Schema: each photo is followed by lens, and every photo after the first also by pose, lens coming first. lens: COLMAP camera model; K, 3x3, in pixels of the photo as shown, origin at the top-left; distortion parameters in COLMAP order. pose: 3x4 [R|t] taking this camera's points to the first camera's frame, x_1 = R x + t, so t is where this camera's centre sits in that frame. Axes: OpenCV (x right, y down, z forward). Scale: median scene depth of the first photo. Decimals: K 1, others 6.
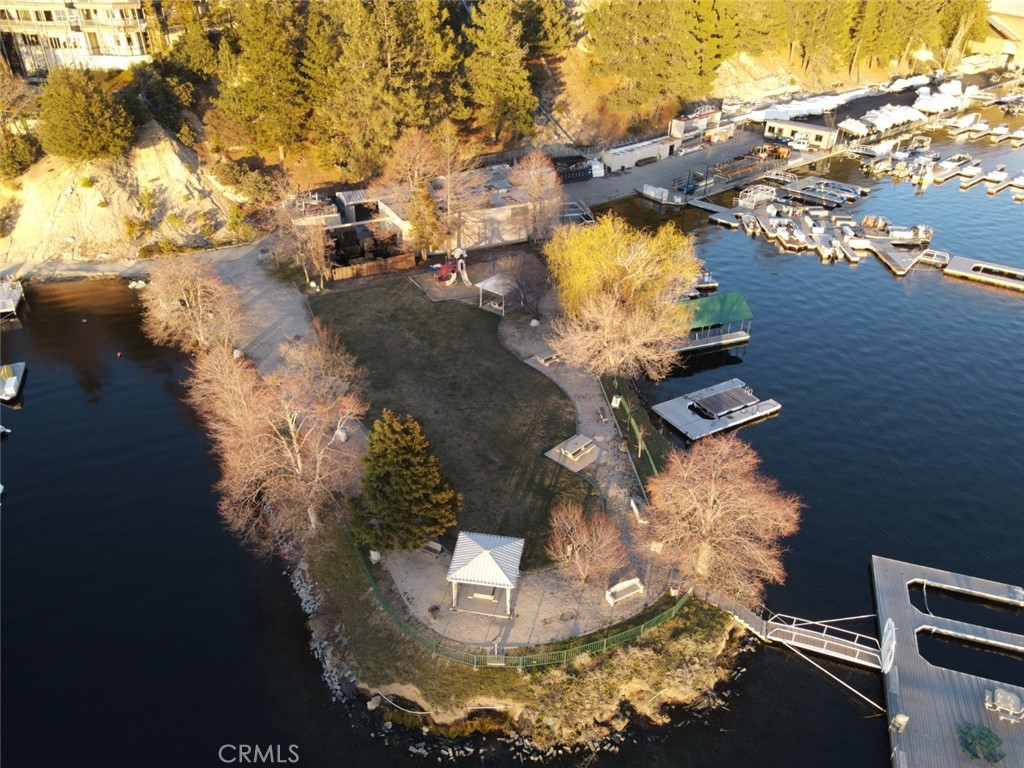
lens RADIAL K [[747.8, 0, 508.3], [0, 747.8, 386.4], [0, 0, 1]] dist [0.017362, -0.005053]
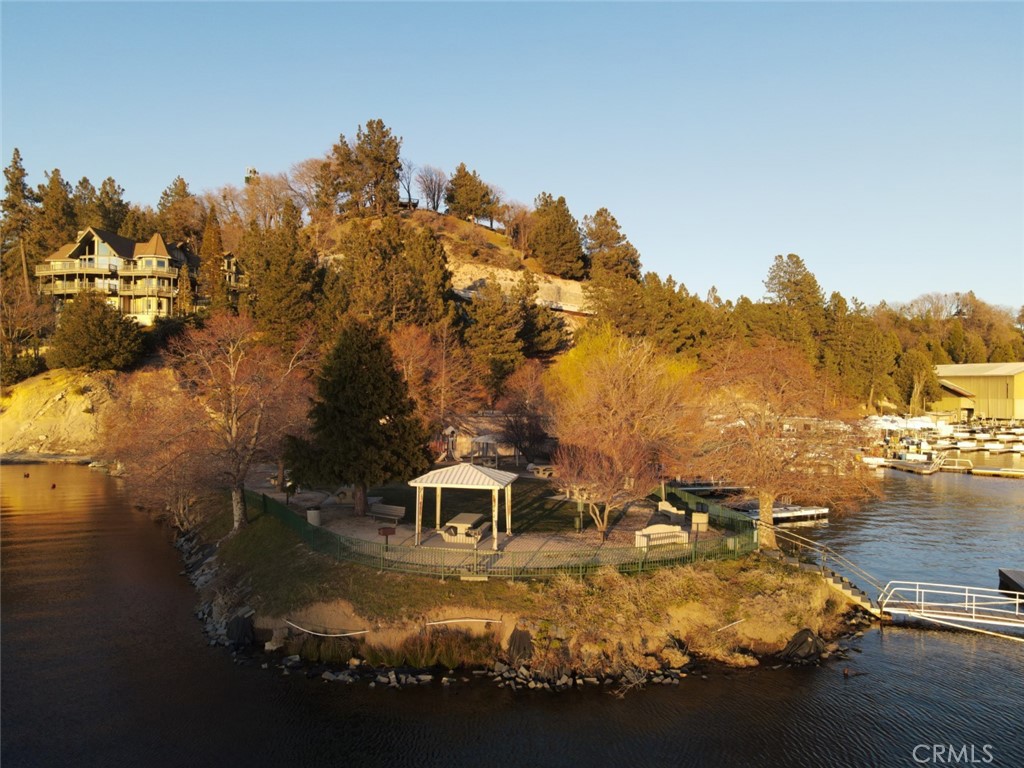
lens RADIAL K [[745.4, 0, 503.8], [0, 745.4, 384.7], [0, 0, 1]] dist [0.020026, 0.005960]
pose [[0.999965, 0.007605, -0.003620, 0.009003], [-0.008368, 0.848215, -0.529586, 0.519294], [-0.000957, 0.529597, 0.848249, 0.330085]]
